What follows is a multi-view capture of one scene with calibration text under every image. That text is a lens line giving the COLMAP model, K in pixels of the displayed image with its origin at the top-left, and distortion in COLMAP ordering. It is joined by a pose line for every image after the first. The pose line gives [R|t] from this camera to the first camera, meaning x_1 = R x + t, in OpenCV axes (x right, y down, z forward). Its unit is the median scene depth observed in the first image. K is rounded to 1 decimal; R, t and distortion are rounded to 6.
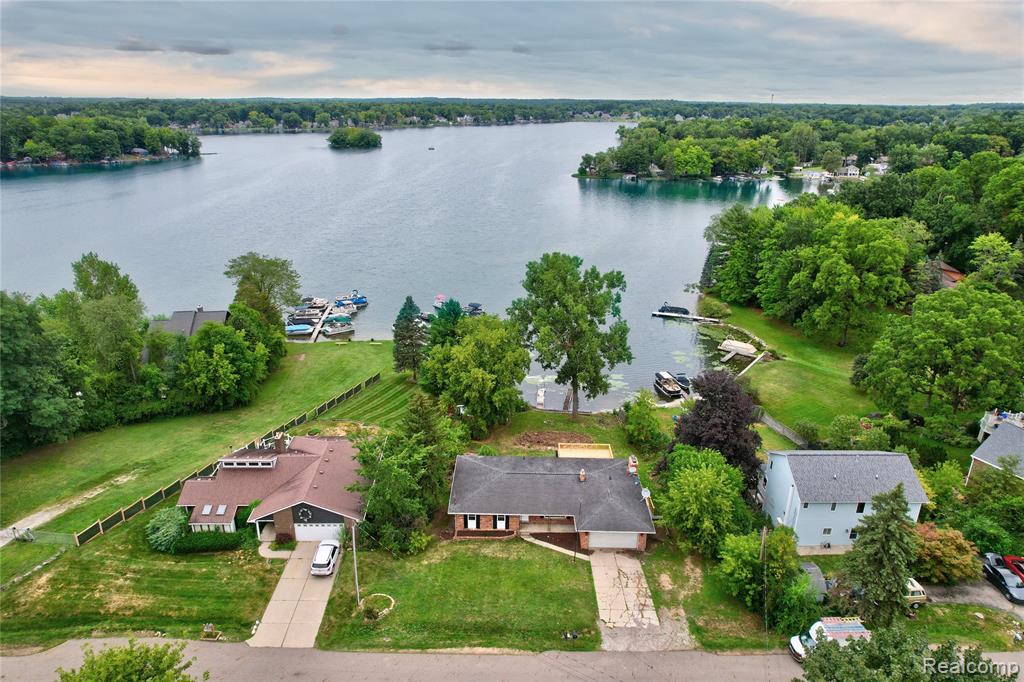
lens RADIAL K [[654.7, 0, 512.0], [0, 654.7, 341.0], [0, 0, 1]] dist [-0.085142, 0.081544]
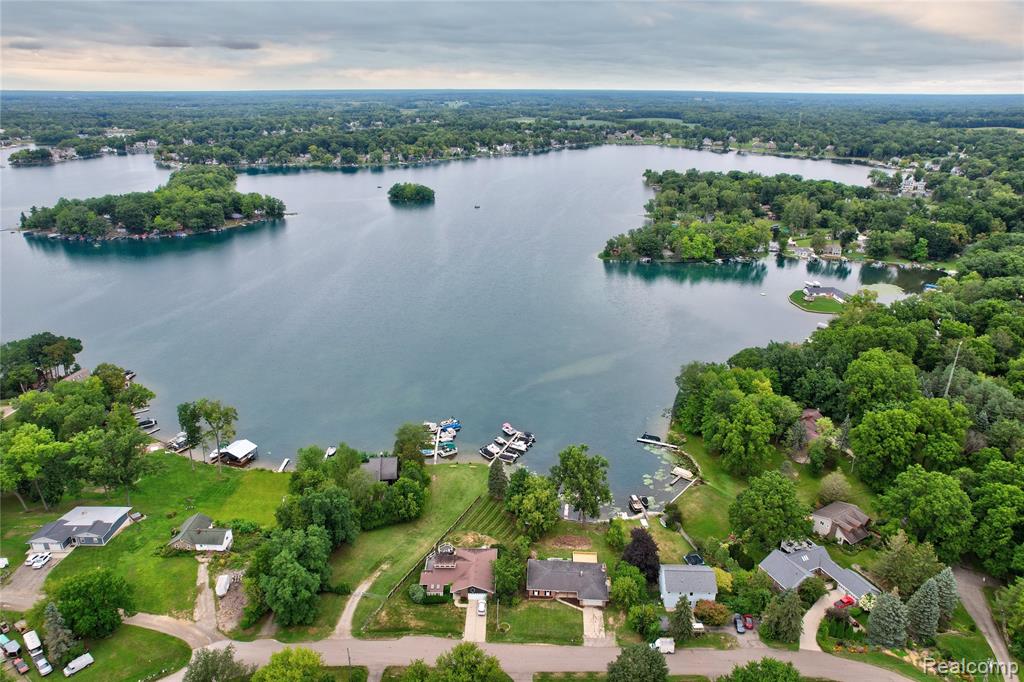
lens RADIAL K [[654.7, 0, 512.0], [0, 654.7, 341.0], [0, 0, 1]] dist [-0.085142, 0.081544]
pose [[0.998691, 0.013547, -0.049330, -0.044648], [-0.012745, 0.999782, 0.016528, -0.721445], [0.049543, -0.015878, 0.998646, -1.458675]]
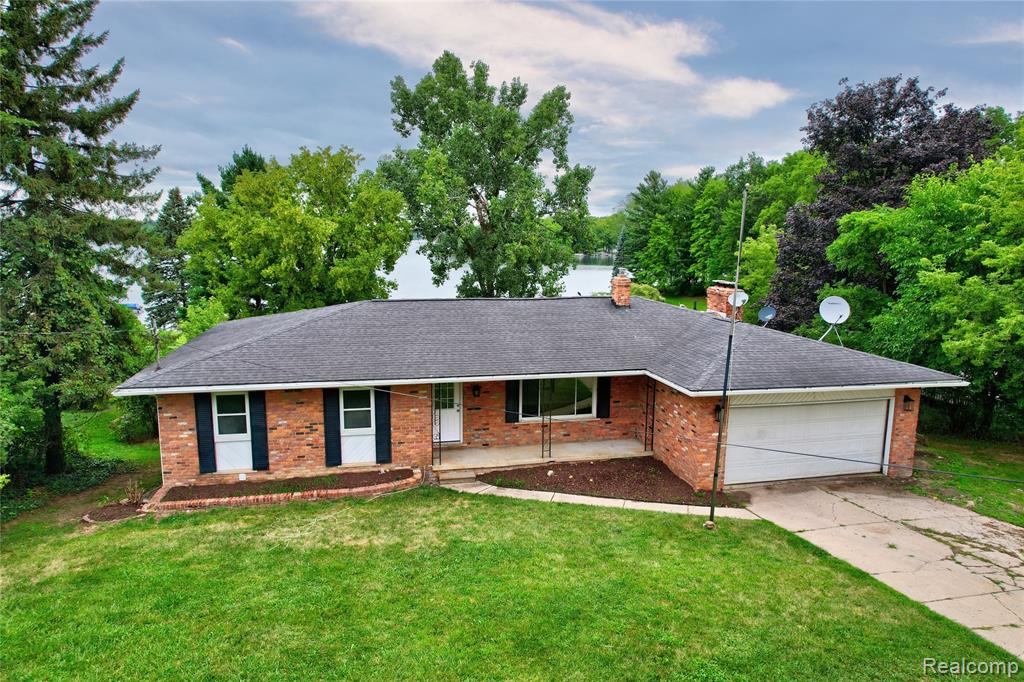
lens RADIAL K [[654.7, 0, 512.0], [0, 654.7, 341.0], [0, 0, 1]] dist [-0.085142, 0.081544]
pose [[0.972961, -0.037587, 0.227890, -0.014638], [0.082282, 0.978343, -0.189935, 0.294714], [-0.215815, 0.203550, 0.954982, 0.743065]]
